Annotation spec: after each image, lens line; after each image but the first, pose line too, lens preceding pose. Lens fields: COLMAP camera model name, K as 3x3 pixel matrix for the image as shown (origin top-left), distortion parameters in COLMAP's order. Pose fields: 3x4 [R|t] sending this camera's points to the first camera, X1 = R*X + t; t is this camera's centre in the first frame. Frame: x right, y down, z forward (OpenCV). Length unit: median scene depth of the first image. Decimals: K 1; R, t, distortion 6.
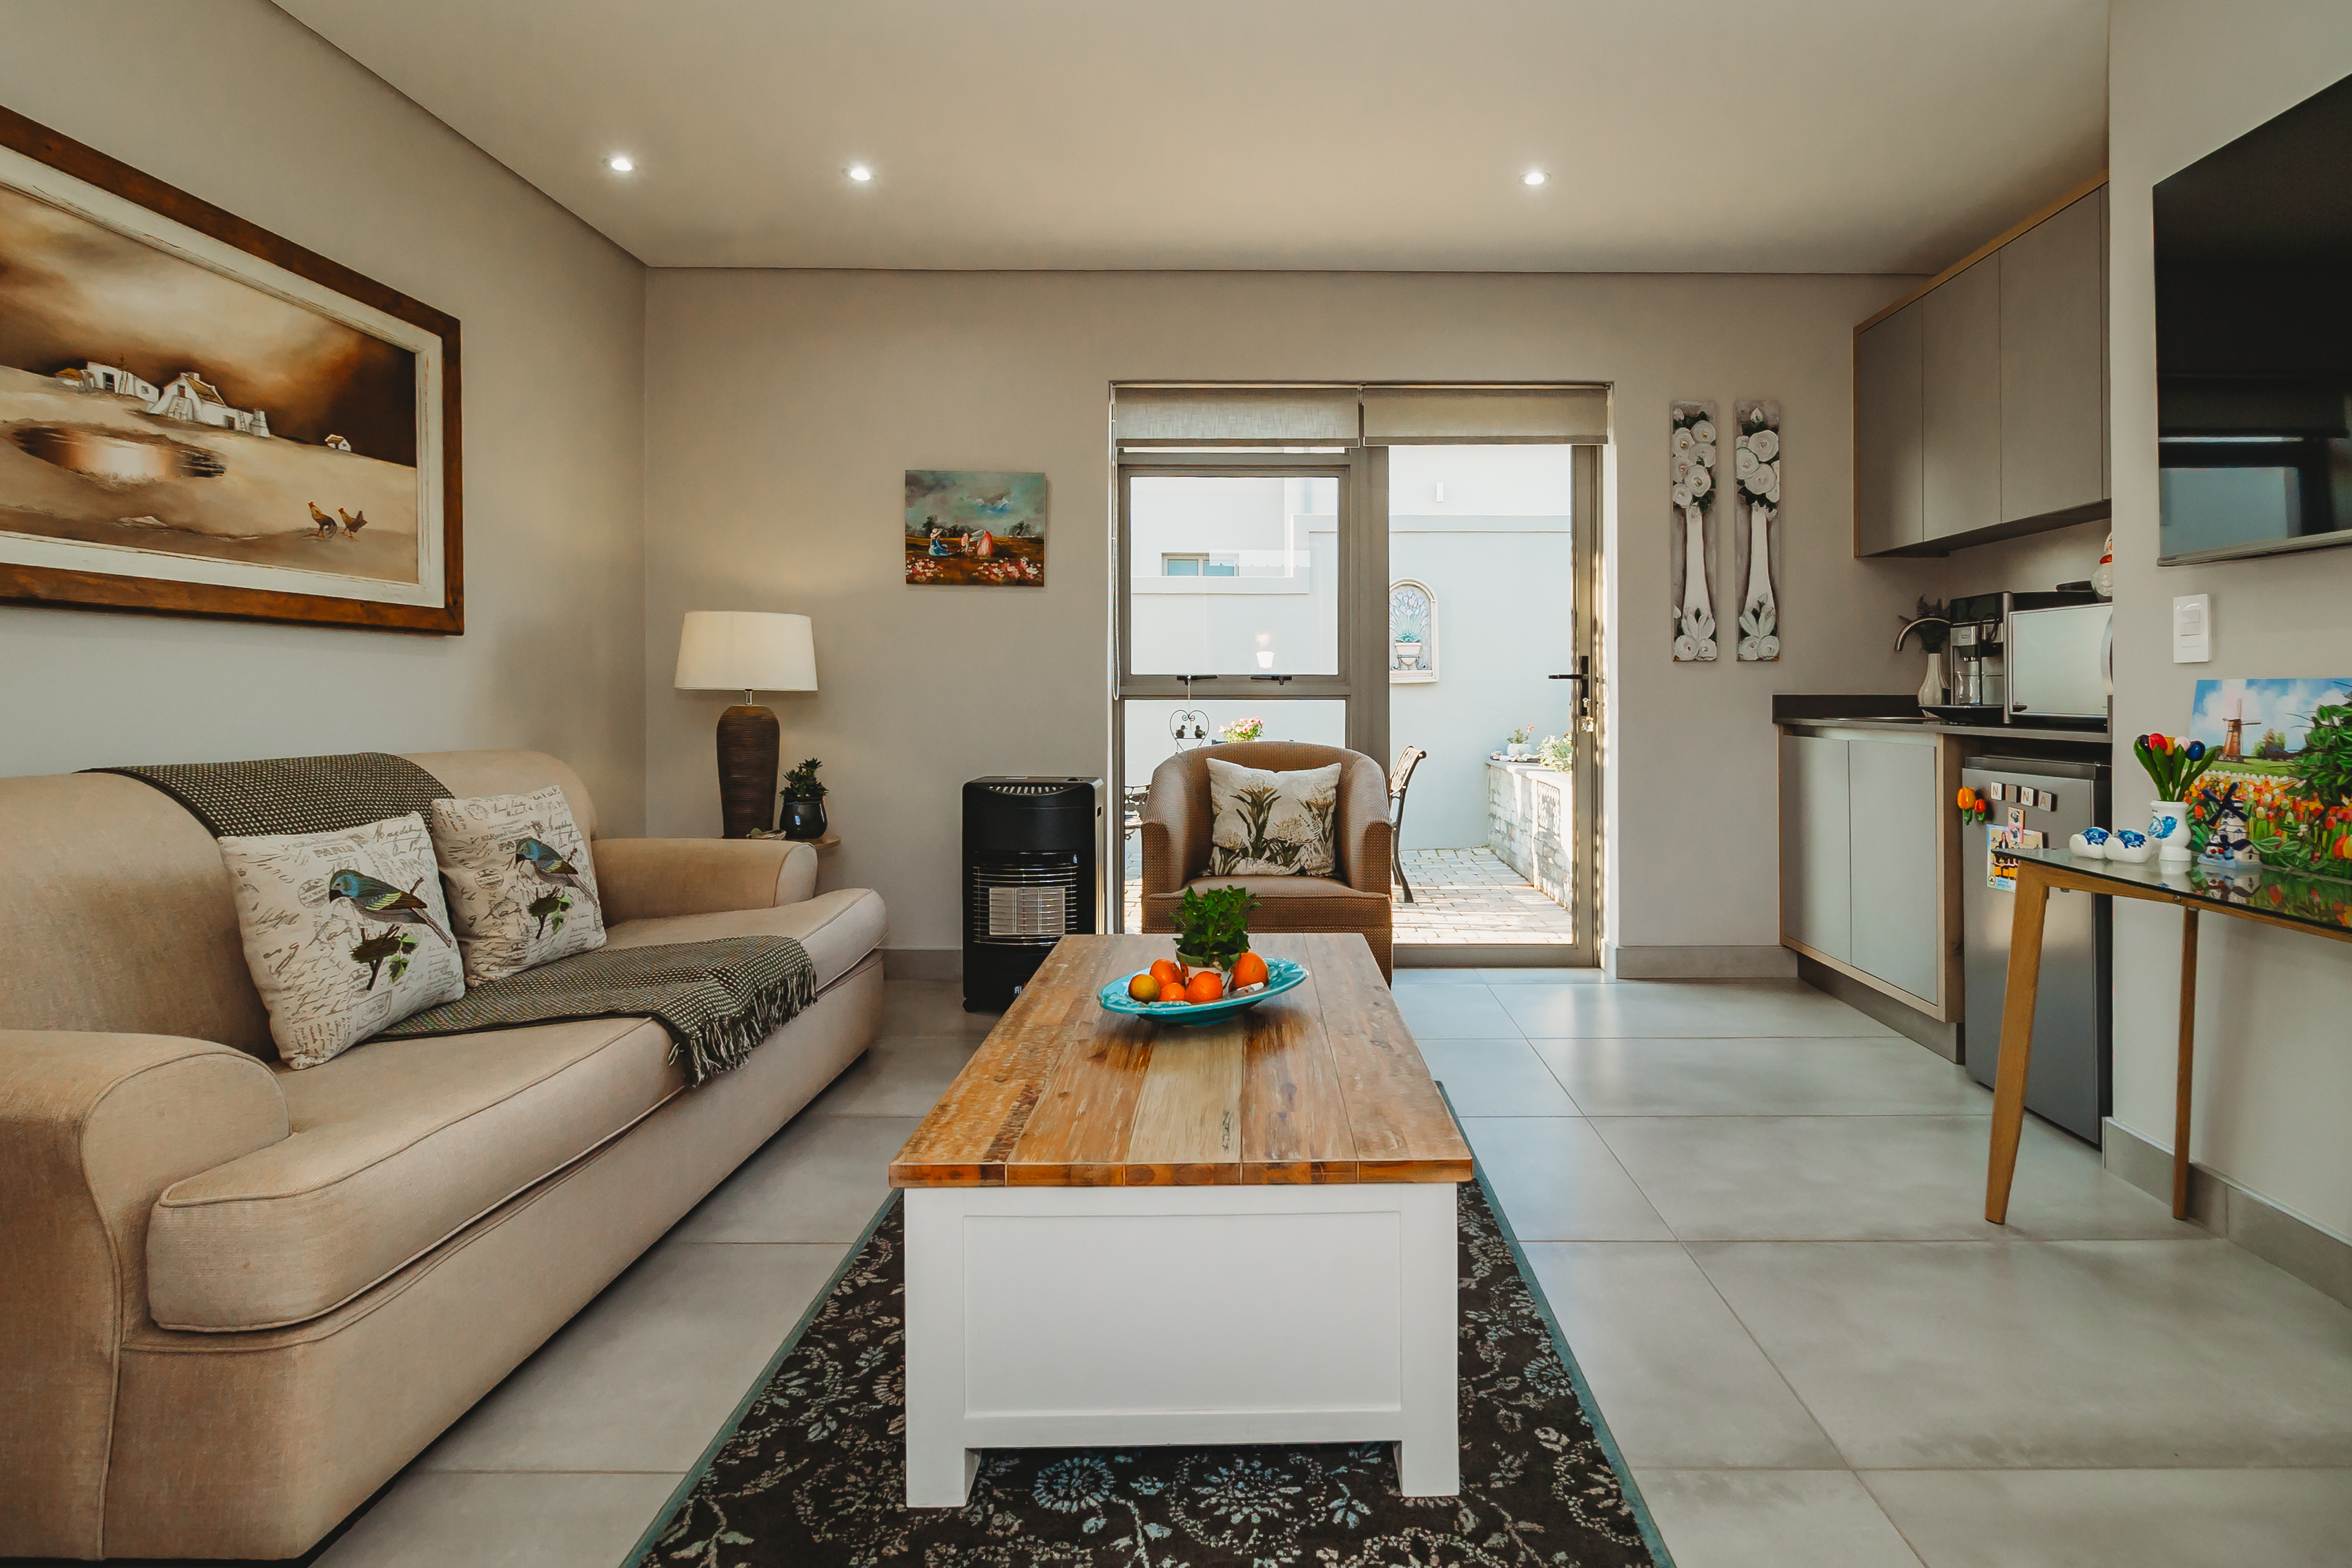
lens RADIAL K [[1115.8, 0, 1254.1], [0, 1115.8, 680.6], [0, 0, 1]] dist [0.004487, -0.001675]
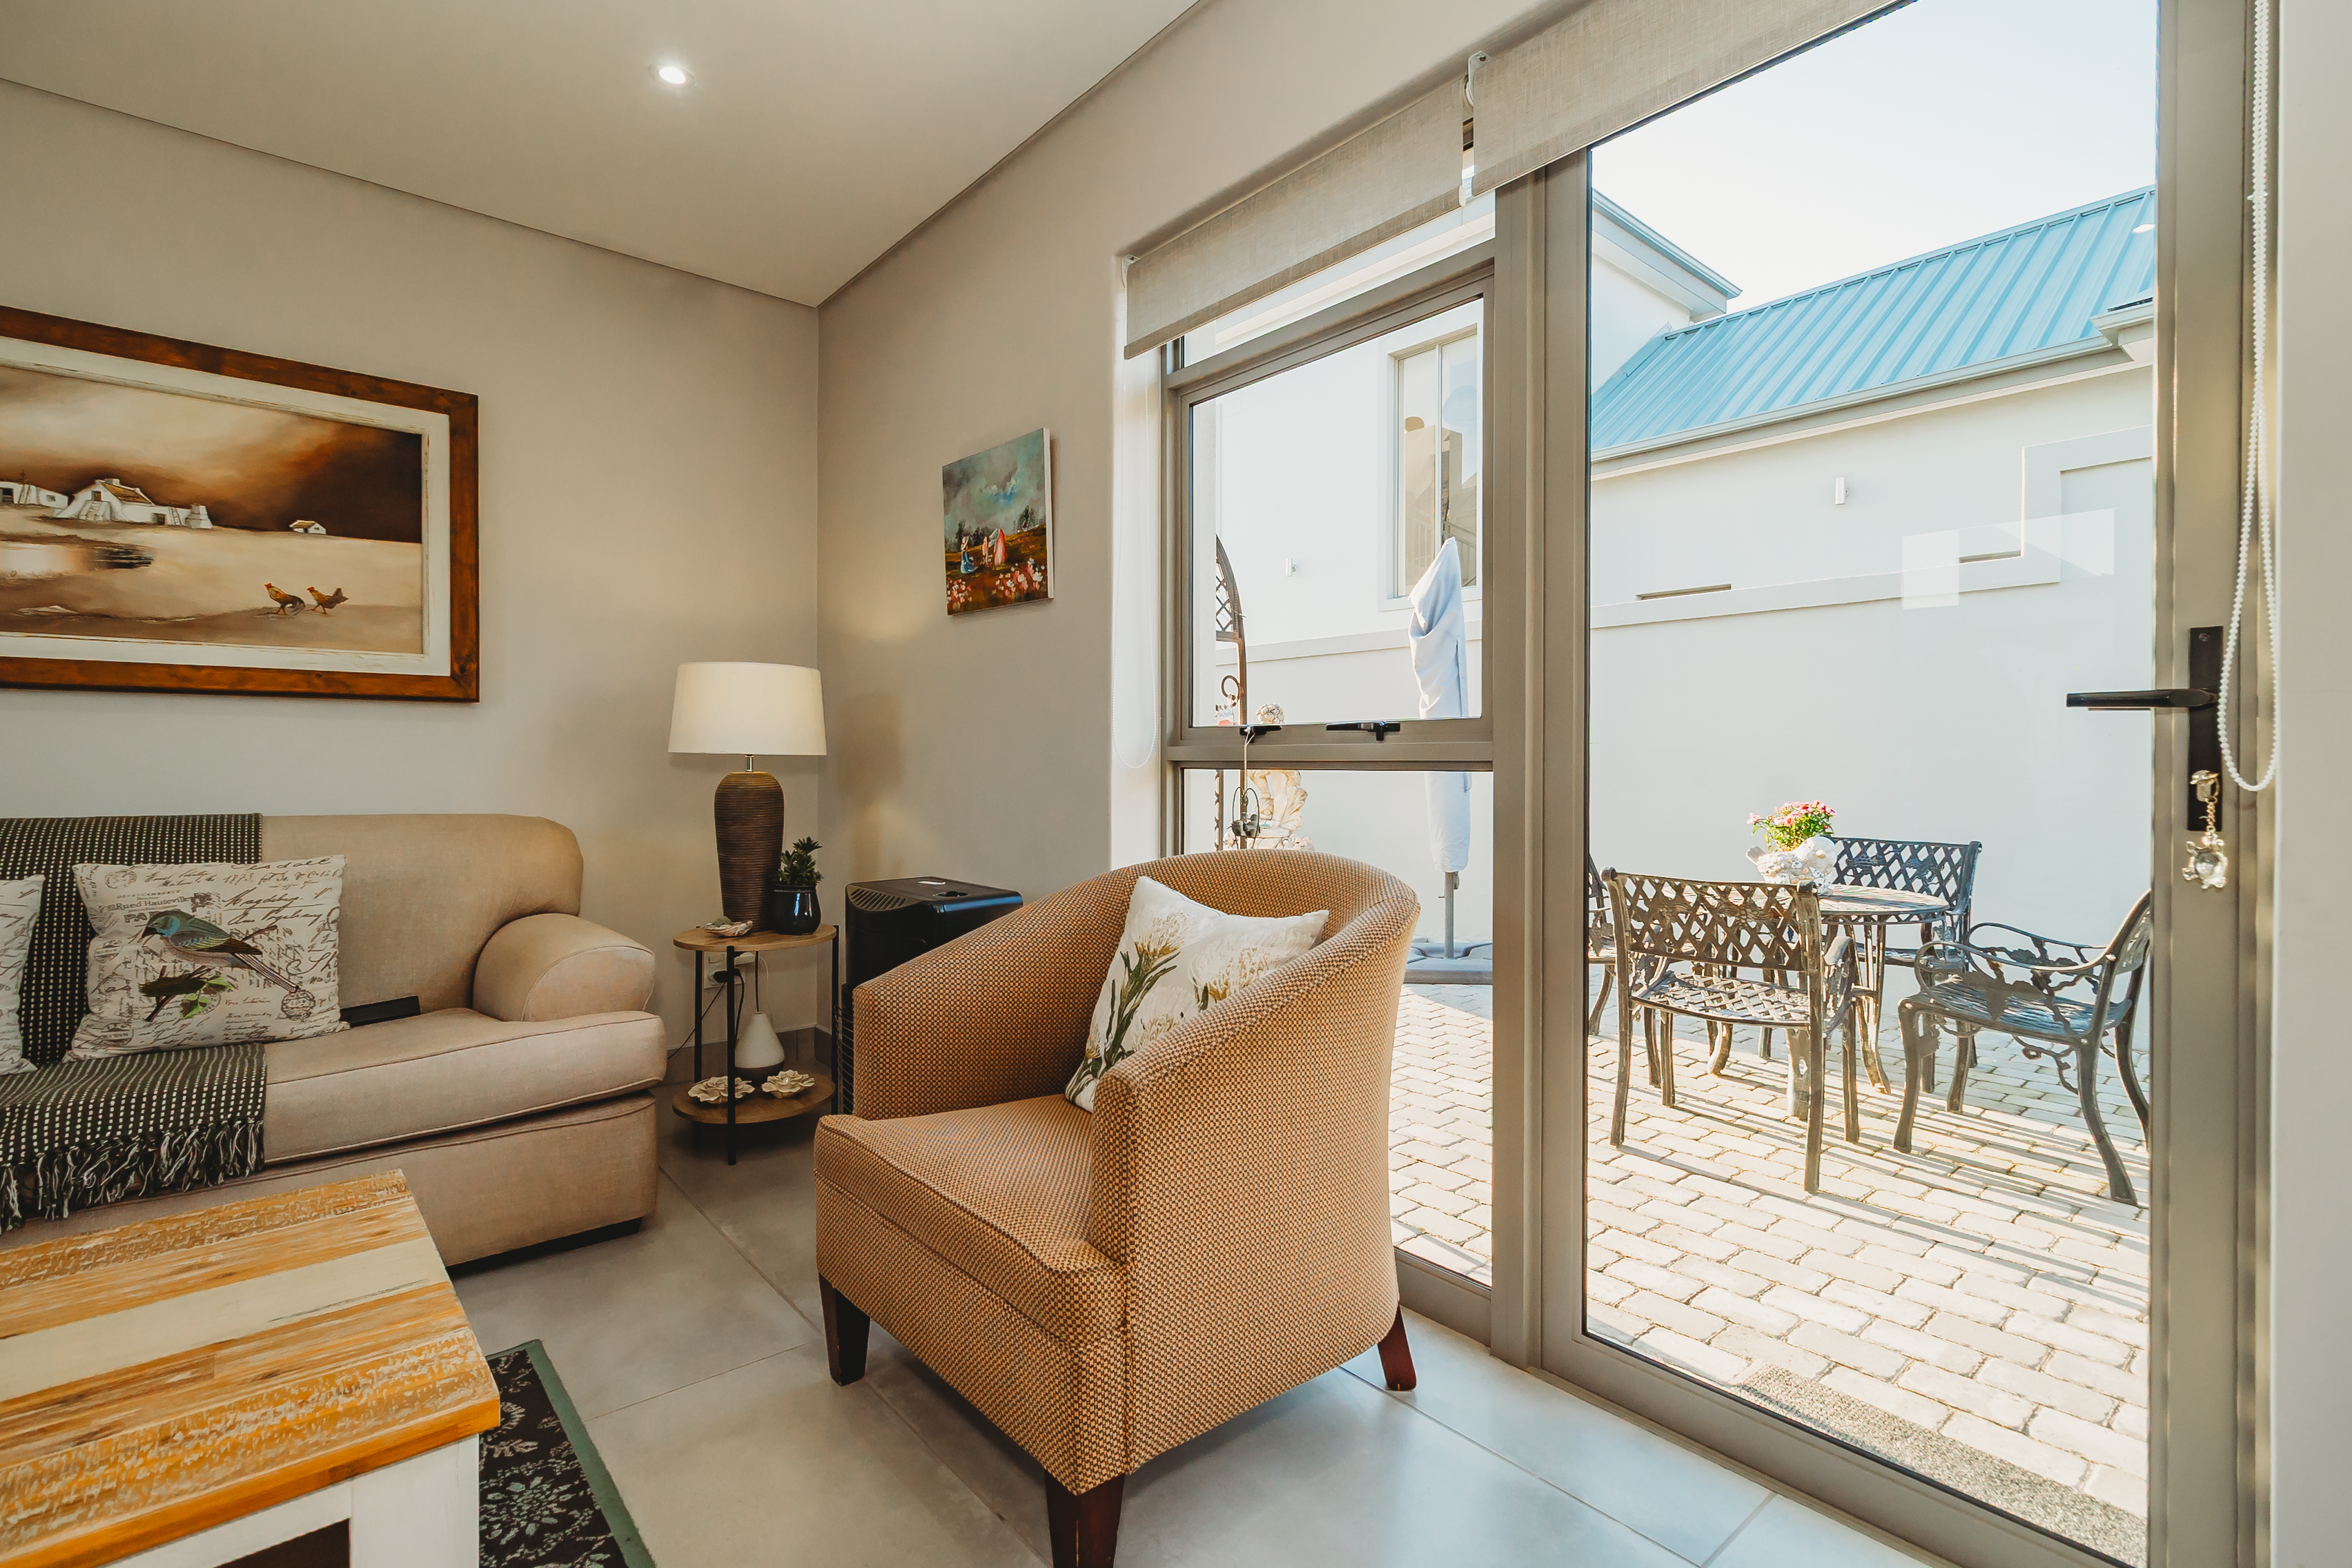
lens RADIAL K [[1115.8, 0, 1056.1], [0, 1115.8, 760.5], [0, 0, 1]] dist [0.004487, -0.001675]
pose [[0.646247, -0.001974, -0.763126, 0.366989], [0.006455, 0.999975, 0.002879, 0.011805], [0.763101, -0.006787, 0.646243, 0.653503]]
